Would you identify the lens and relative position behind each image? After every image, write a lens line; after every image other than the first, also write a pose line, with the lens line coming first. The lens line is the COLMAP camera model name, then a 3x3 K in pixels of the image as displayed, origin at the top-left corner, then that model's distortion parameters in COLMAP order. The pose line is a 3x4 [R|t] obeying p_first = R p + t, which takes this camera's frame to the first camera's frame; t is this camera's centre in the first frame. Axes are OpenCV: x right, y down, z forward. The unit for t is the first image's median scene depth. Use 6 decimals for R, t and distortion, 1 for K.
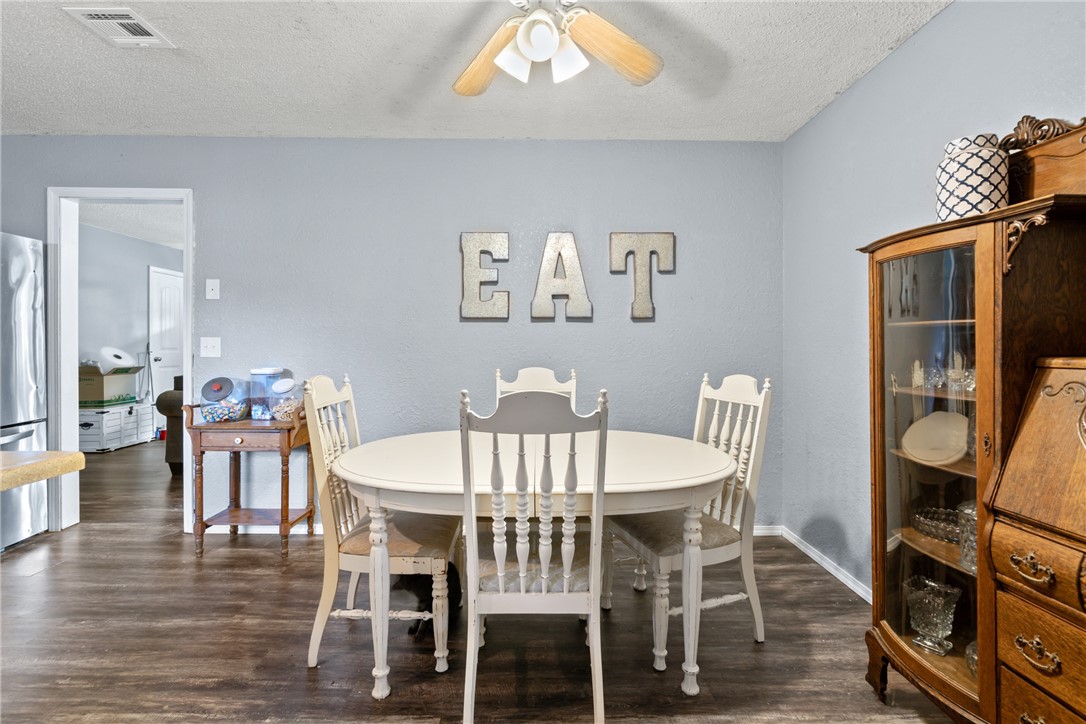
lens RADIAL K [[501.9, 0, 540.6], [0, 501.9, 346.6], [0, 0, 1]] dist [0.002880, 0.000151]
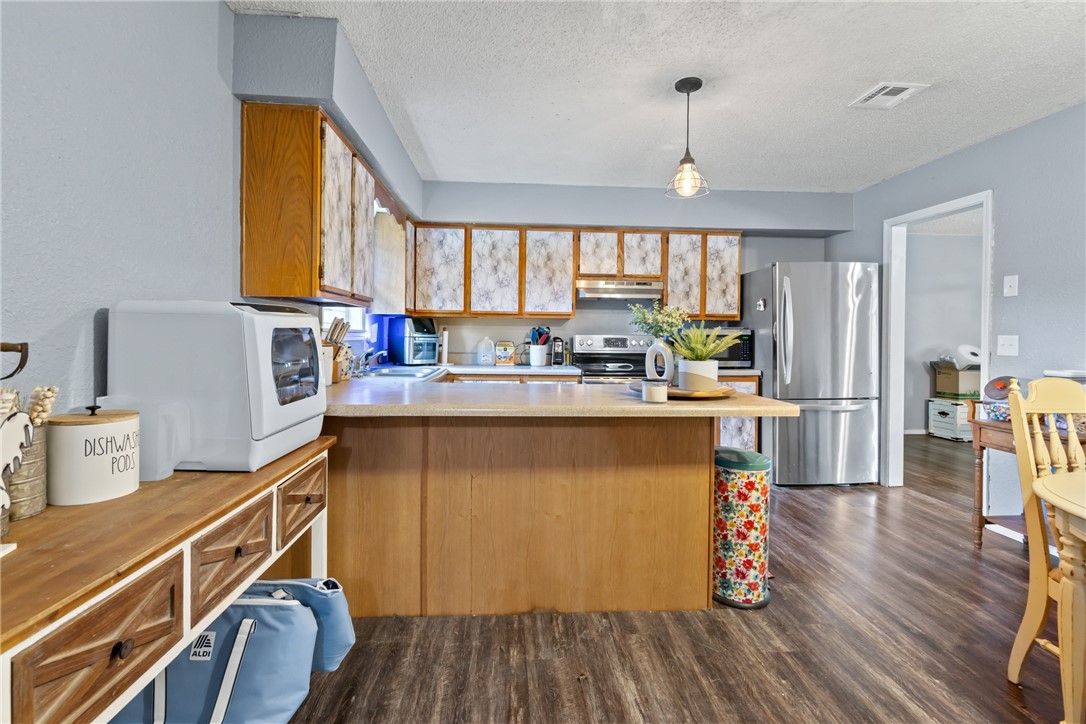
lens RADIAL K [[503.8, 0, 541.7], [0, 503.8, 342.6], [0, 0, 1]] dist [-0.001405, 0.000421]
pose [[0.080289, 0.012808, -0.996689, 0.263731], [-0.018620, 0.999762, 0.011348, 0.001671], [0.996598, 0.017647, 0.080509, 0.017139]]
